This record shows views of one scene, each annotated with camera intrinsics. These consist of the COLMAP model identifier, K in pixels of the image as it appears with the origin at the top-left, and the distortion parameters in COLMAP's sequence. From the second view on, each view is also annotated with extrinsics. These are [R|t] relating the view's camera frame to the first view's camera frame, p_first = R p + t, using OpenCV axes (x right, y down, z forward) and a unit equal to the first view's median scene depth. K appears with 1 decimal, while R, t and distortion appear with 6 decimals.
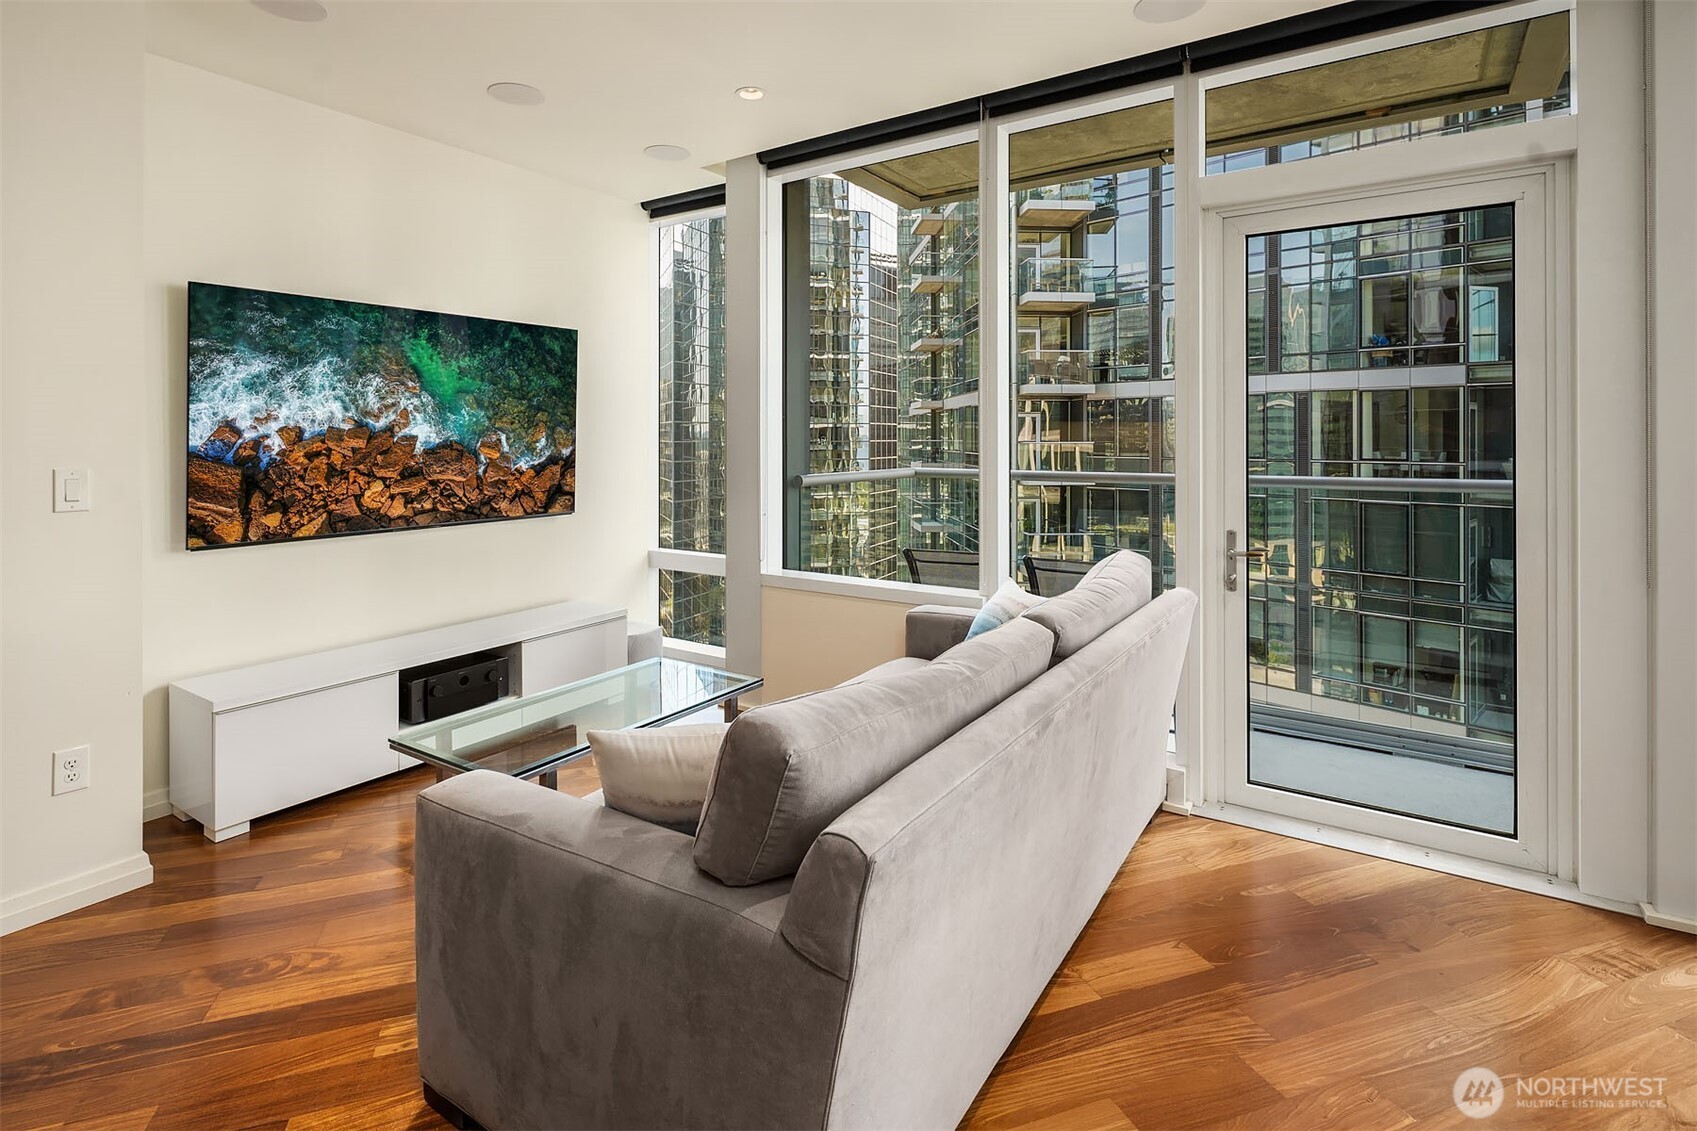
lens RADIAL K [[835.0, 0, 844.5], [0, 835.0, 431.5], [0, 0, 1]] dist [0.001068, 0.000790]
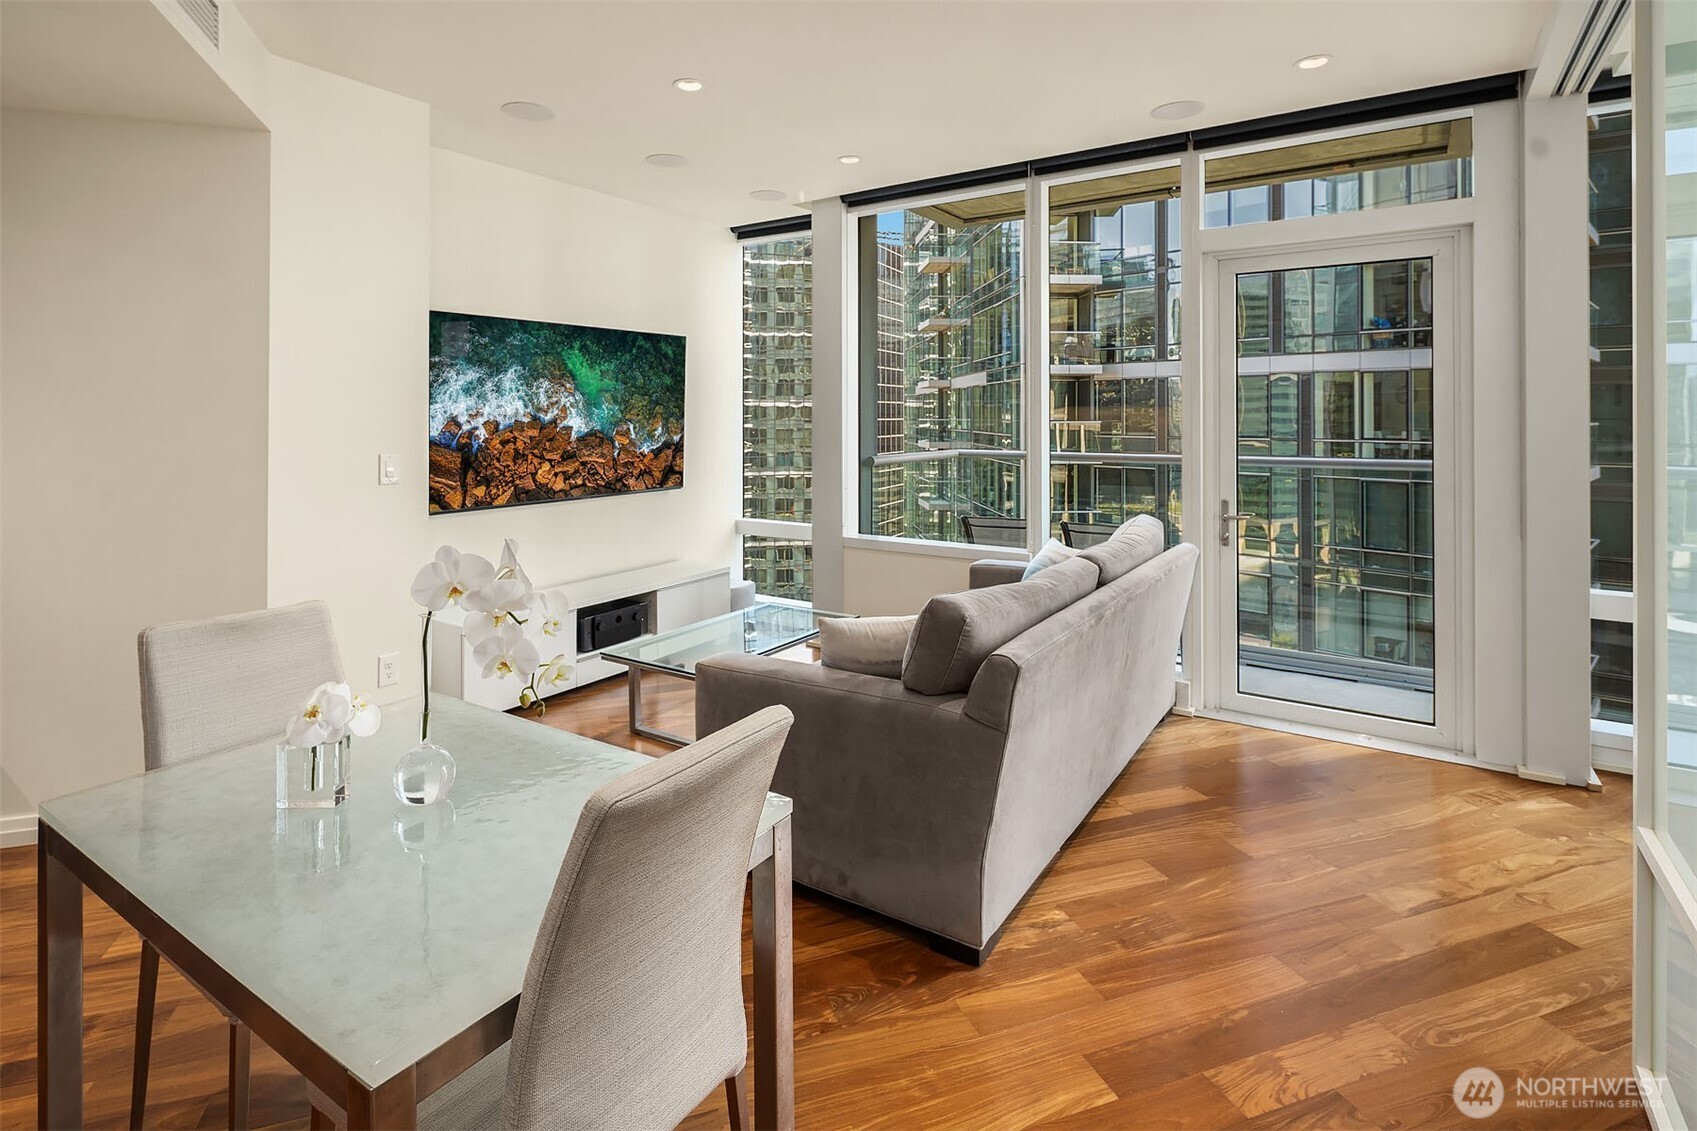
lens RADIAL K [[813.5, 0, 808.9], [0, 813.5, 416.8], [0, 0, 1]] dist [-0.041526, 0.000285]
pose [[0.998426, -0.002566, -0.056019, -0.087941], [0.002894, 0.999979, 0.005770, -0.016273], [0.056003, -0.005923, 0.998413, -0.217728]]
